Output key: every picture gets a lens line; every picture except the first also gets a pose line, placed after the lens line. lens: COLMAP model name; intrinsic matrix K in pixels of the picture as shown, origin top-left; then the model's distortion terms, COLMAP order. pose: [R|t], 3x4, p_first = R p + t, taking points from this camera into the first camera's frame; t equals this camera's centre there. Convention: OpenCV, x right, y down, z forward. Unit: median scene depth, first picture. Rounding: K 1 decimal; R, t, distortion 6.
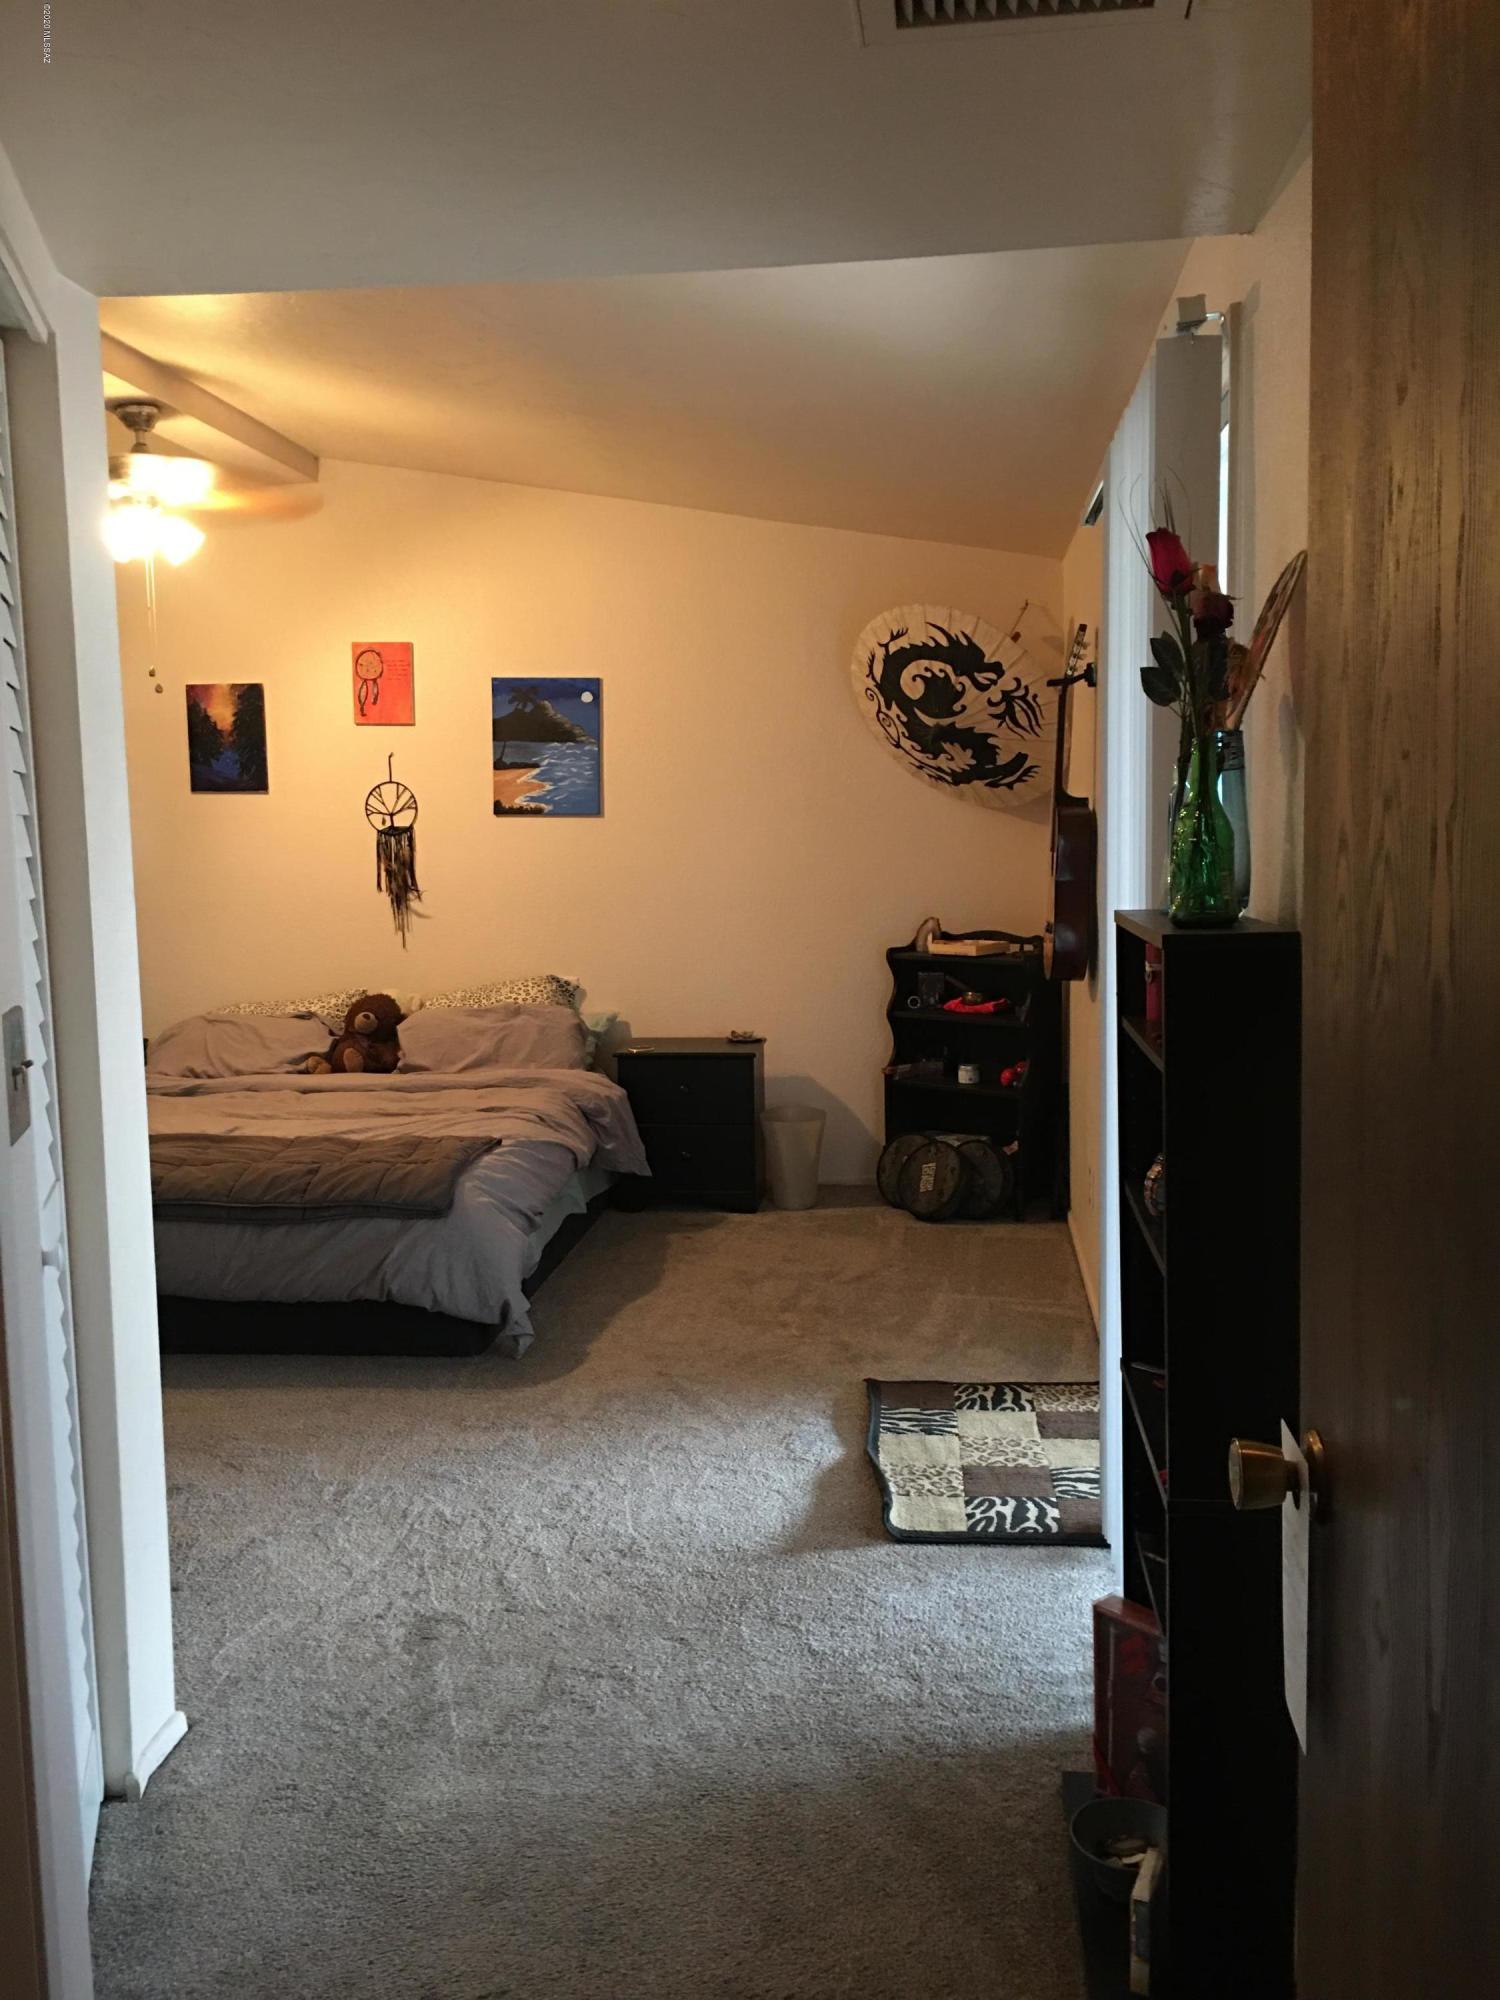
lens RADIAL K [[1693.3, 0, 752.0], [0, 1693.3, 996.7], [0, 0, 1]] dist [0.046828, -0.076782]
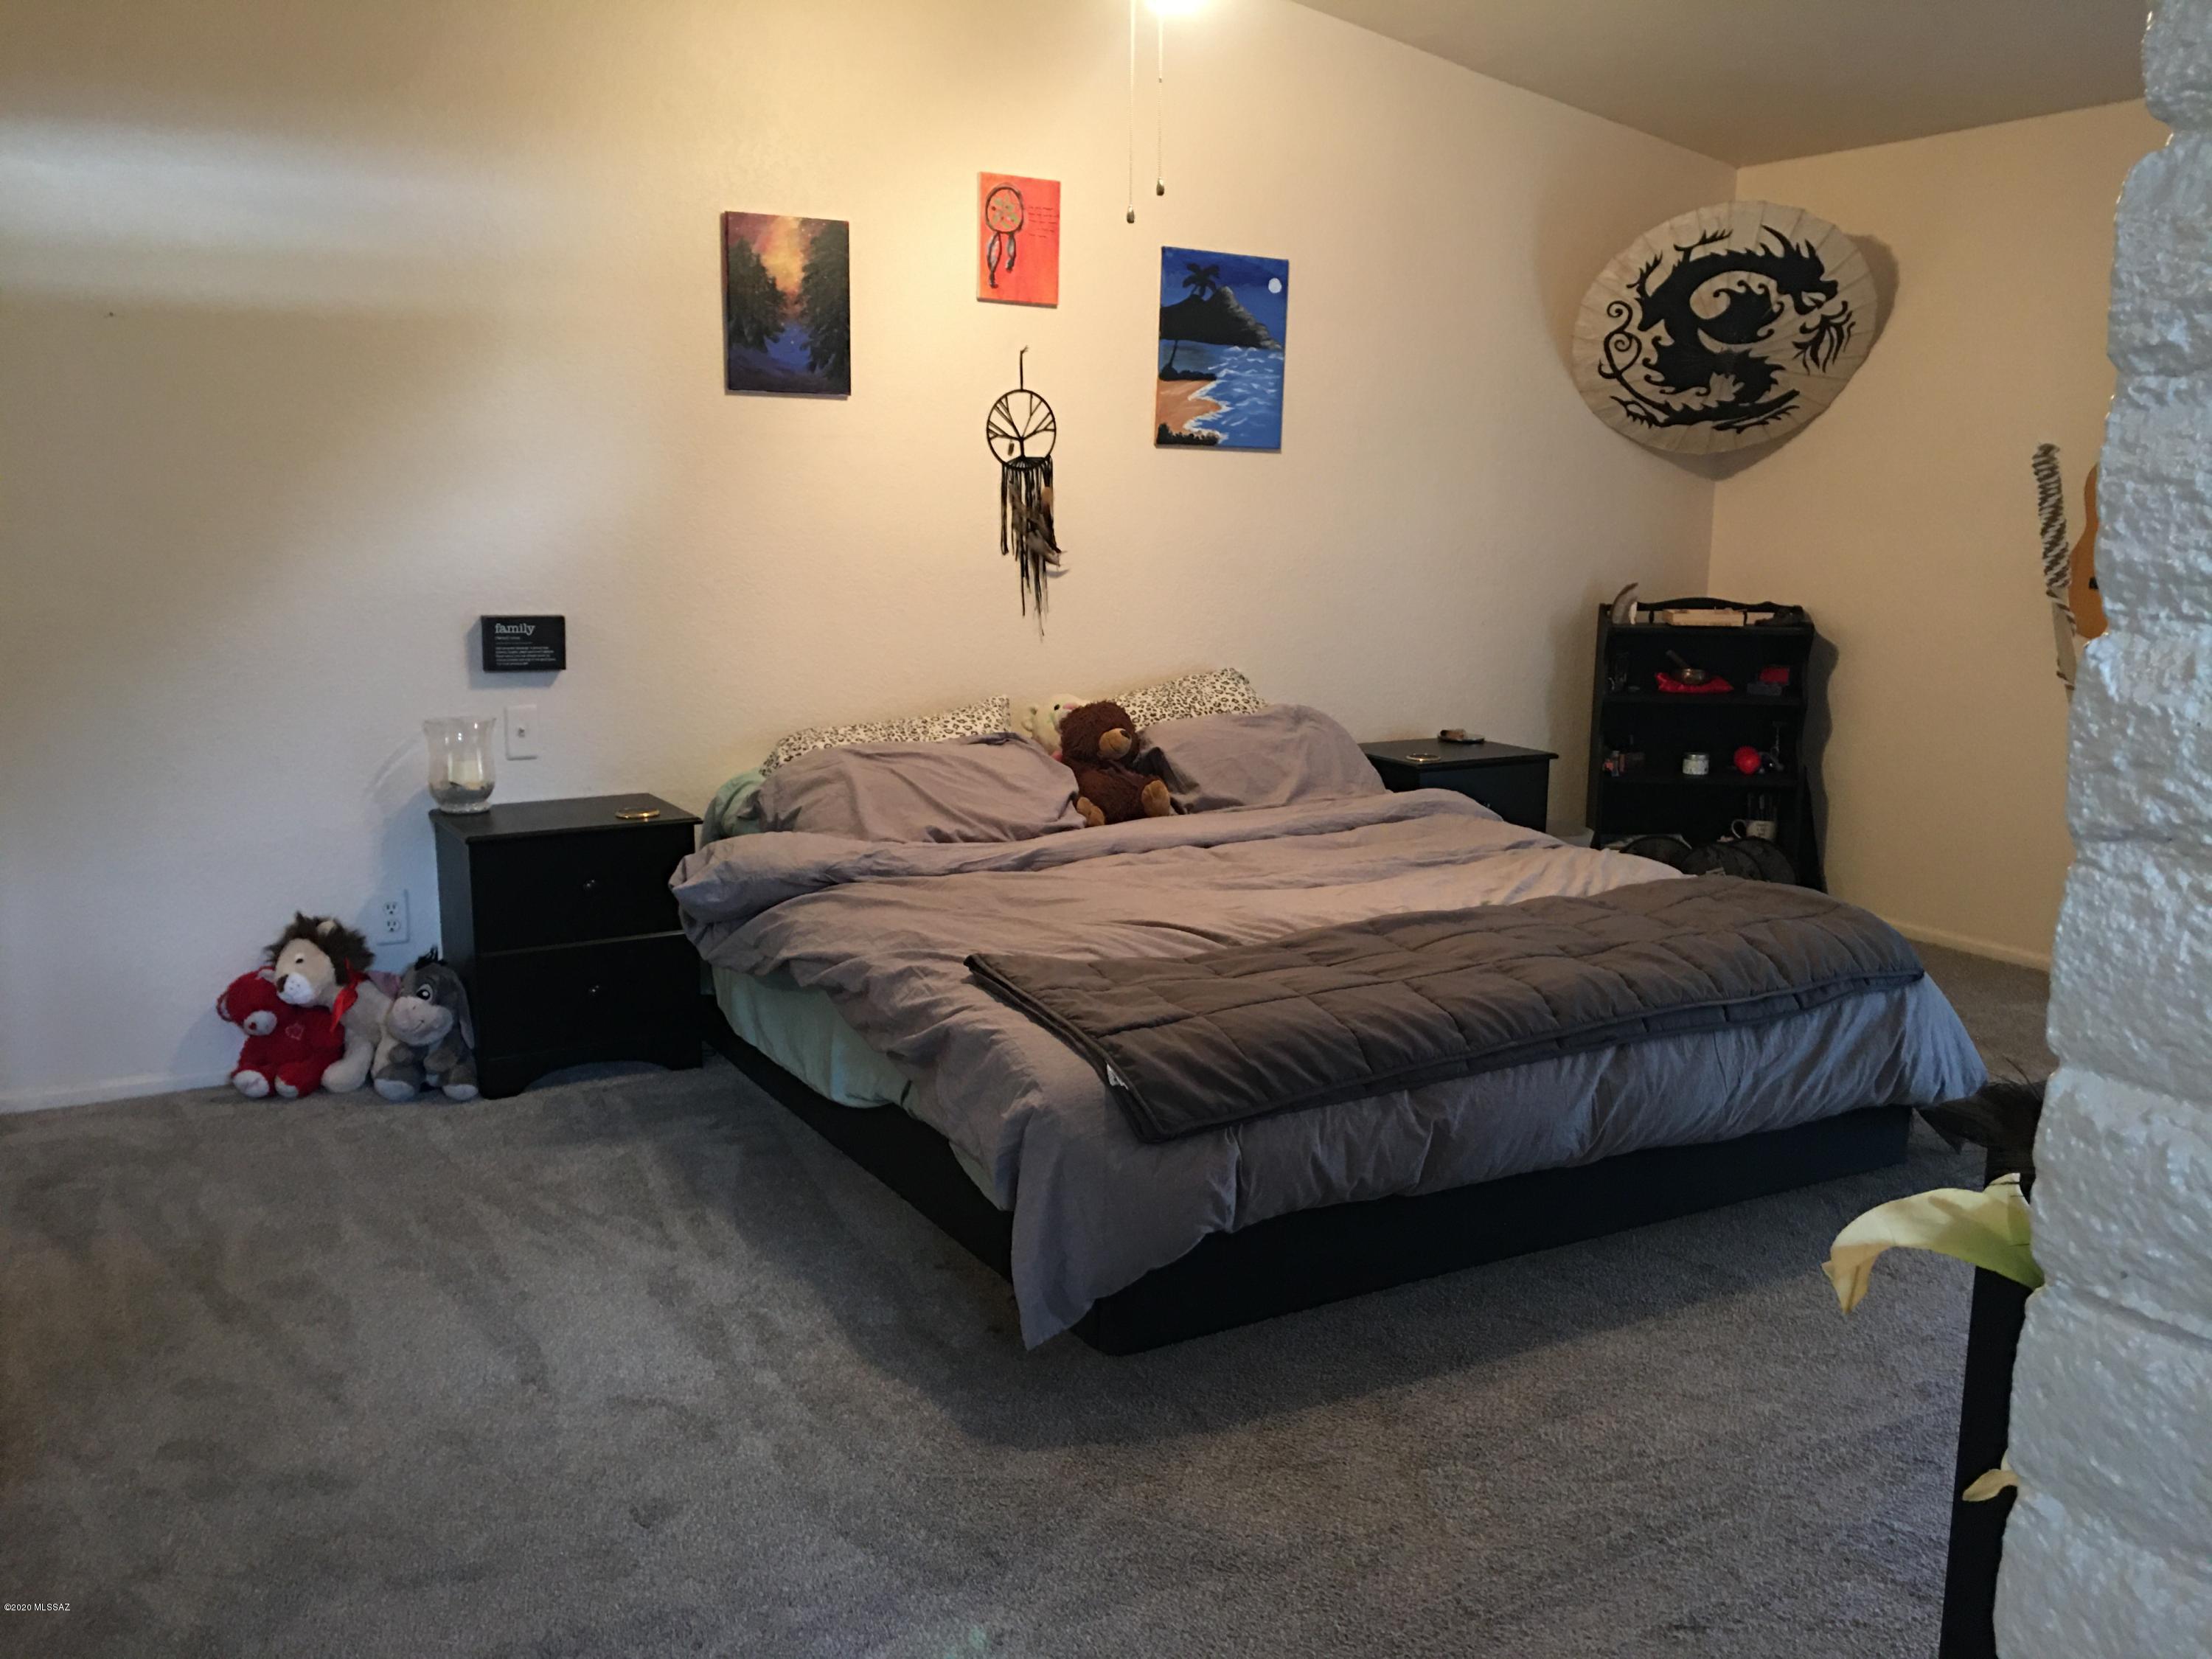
lens RADIAL K [[1872.8, 0, 1105.5], [0, 1872.8, 831.2], [0, 0, 1]] dist [0.046828, -0.076782]
pose [[0.816741, -0.082252, 0.571112, -0.638270], [0.042030, 0.995639, 0.083286, -0.012414], [-0.575472, -0.044019, 0.816636, 0.366412]]
